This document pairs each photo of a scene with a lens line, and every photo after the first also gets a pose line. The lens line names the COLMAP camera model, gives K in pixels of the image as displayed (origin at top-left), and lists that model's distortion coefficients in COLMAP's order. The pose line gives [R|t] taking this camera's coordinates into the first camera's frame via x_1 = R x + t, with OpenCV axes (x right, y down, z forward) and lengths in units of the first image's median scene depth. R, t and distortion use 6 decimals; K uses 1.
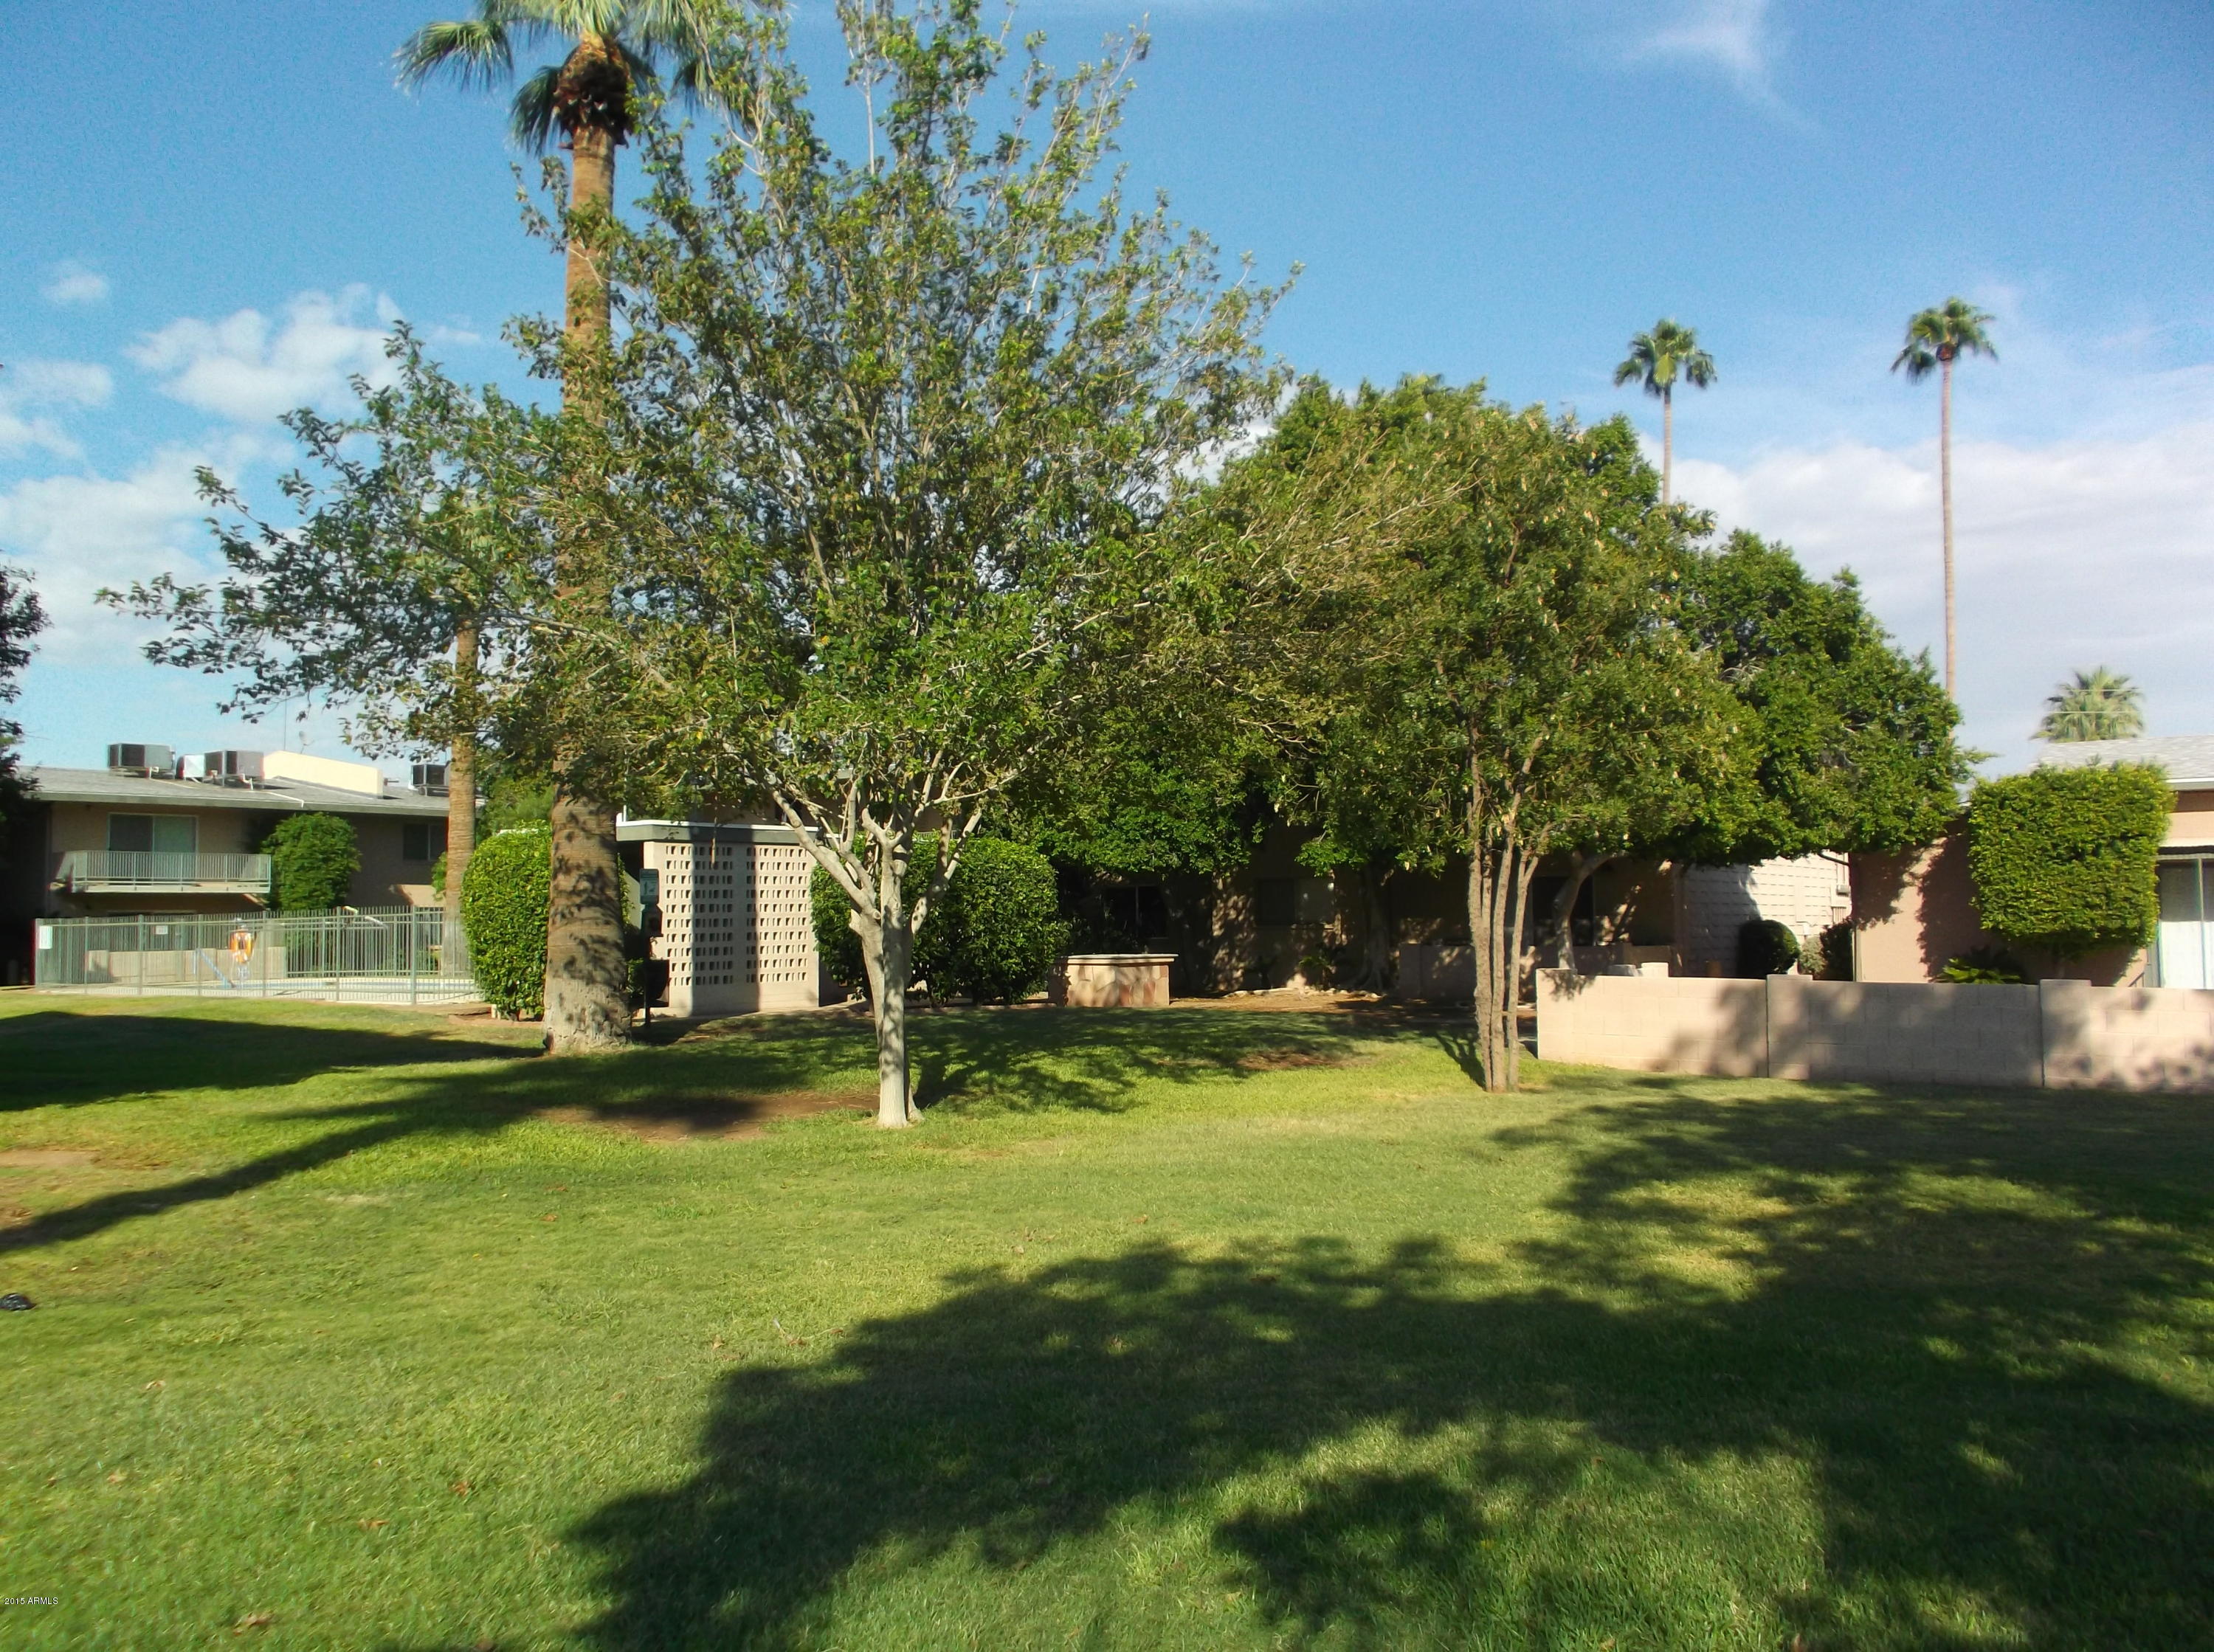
lens RADIAL K [[1783.7, 0, 1118.7], [0, 1783.7, 787.8], [0, 0, 1]] dist [0.009697, 0.009369]
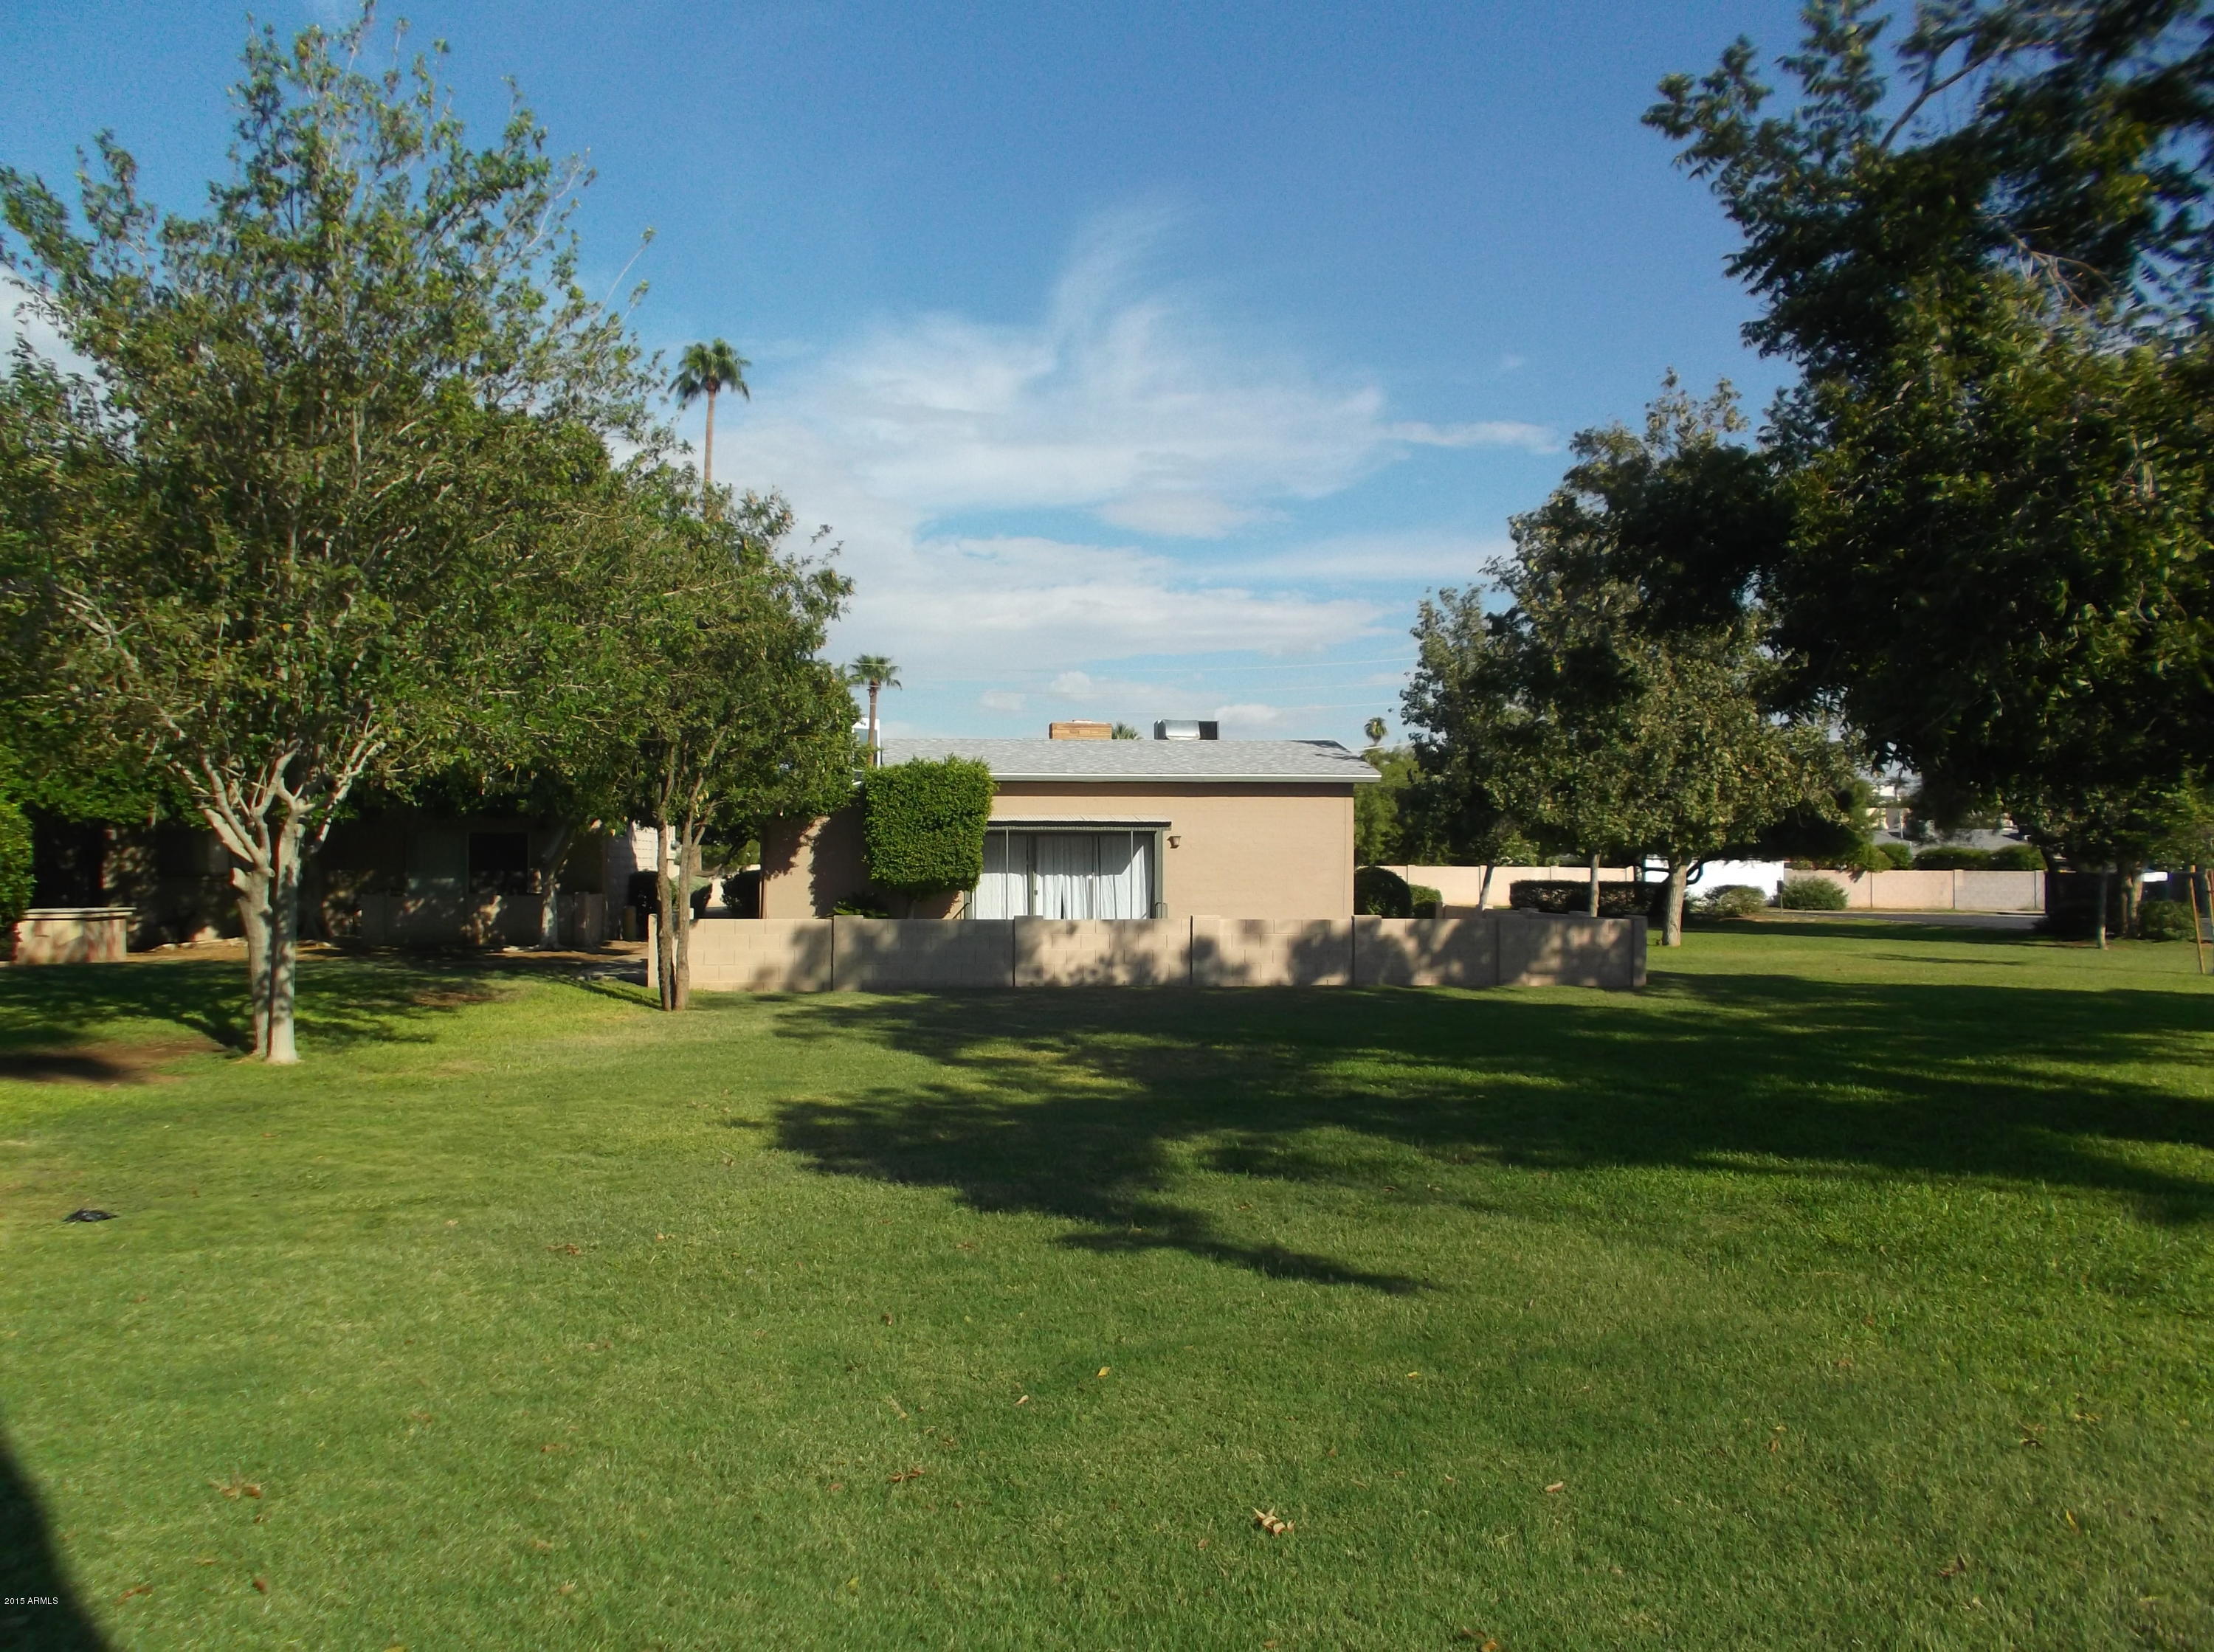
lens RADIAL K [[1762.8, 0, 1098.5], [0, 1762.8, 832.1], [0, 0, 1]] dist [-0.003997, -0.003544]
pose [[0.736437, 0.014658, 0.676347, -0.255625], [-0.051355, 0.998092, 0.034286, -0.008815], [-0.674554, -0.059983, 0.735785, -0.066675]]
